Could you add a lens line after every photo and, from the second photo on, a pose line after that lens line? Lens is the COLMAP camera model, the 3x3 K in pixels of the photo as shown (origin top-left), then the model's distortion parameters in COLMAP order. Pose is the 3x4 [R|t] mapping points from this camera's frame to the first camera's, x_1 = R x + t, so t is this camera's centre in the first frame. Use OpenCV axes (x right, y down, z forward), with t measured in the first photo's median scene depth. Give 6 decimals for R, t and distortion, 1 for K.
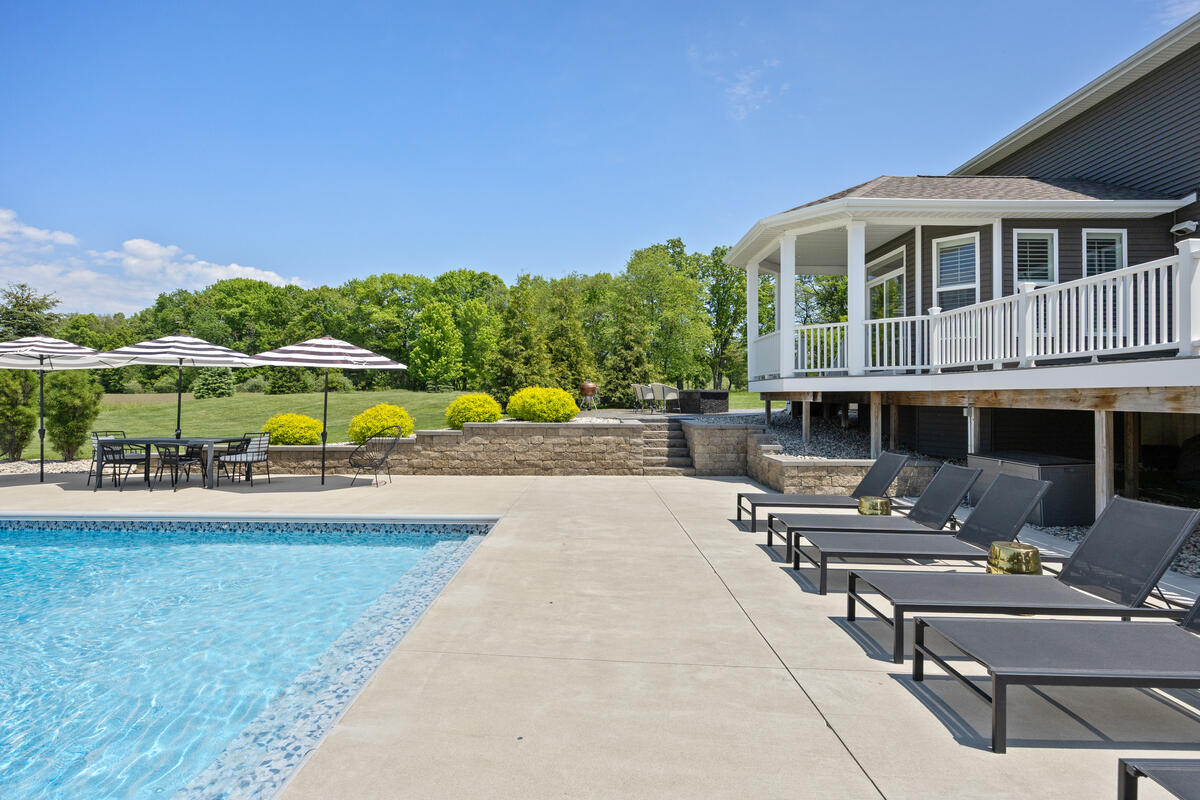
lens RADIAL K [[640.5, 0, 600.0], [0, 640.5, 400.0], [0, 0, 1]] dist [-0.016193, -0.000393]
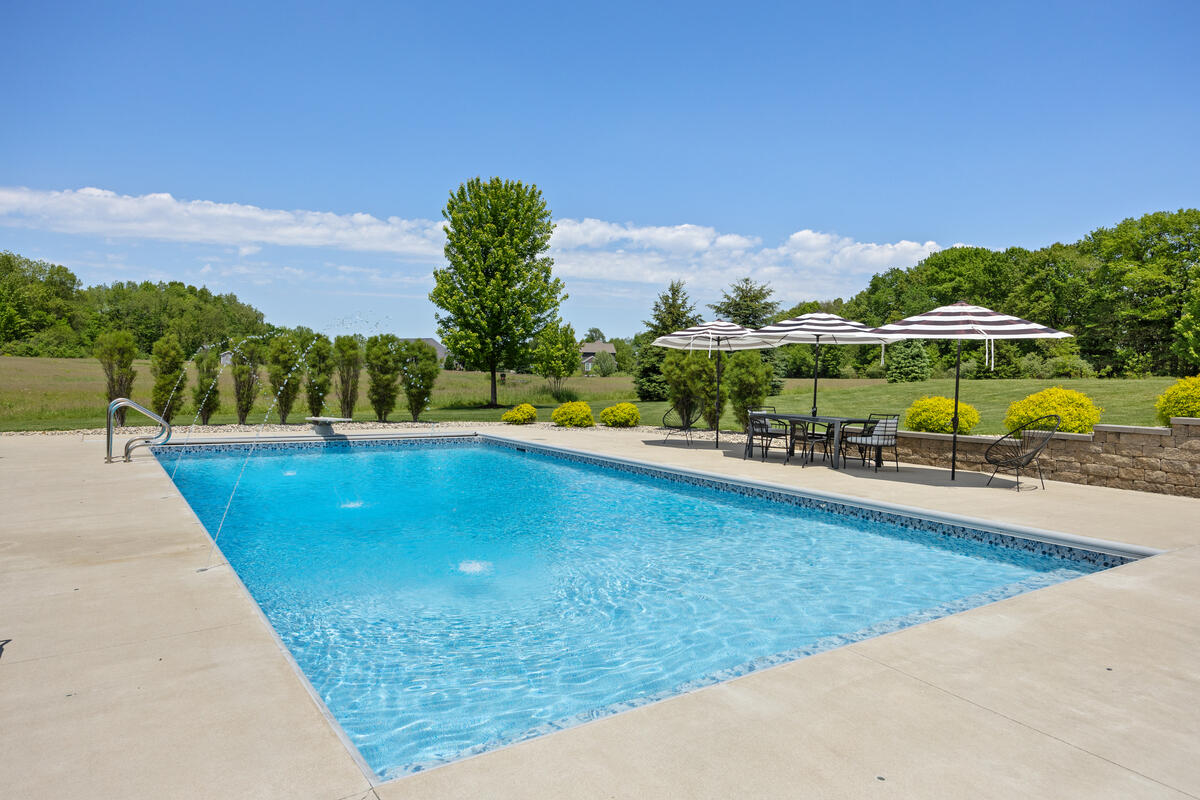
lens RADIAL K [[762.8, 0, 600.0], [0, 762.8, 400.0], [0, 0, 1]] dist [0.001616, 0.001230]
pose [[0.553044, 0.032000, -0.832537, 0.122126], [-0.023412, 0.999464, 0.022864, 0.013174], [0.832823, 0.006847, 0.553497, 0.049625]]
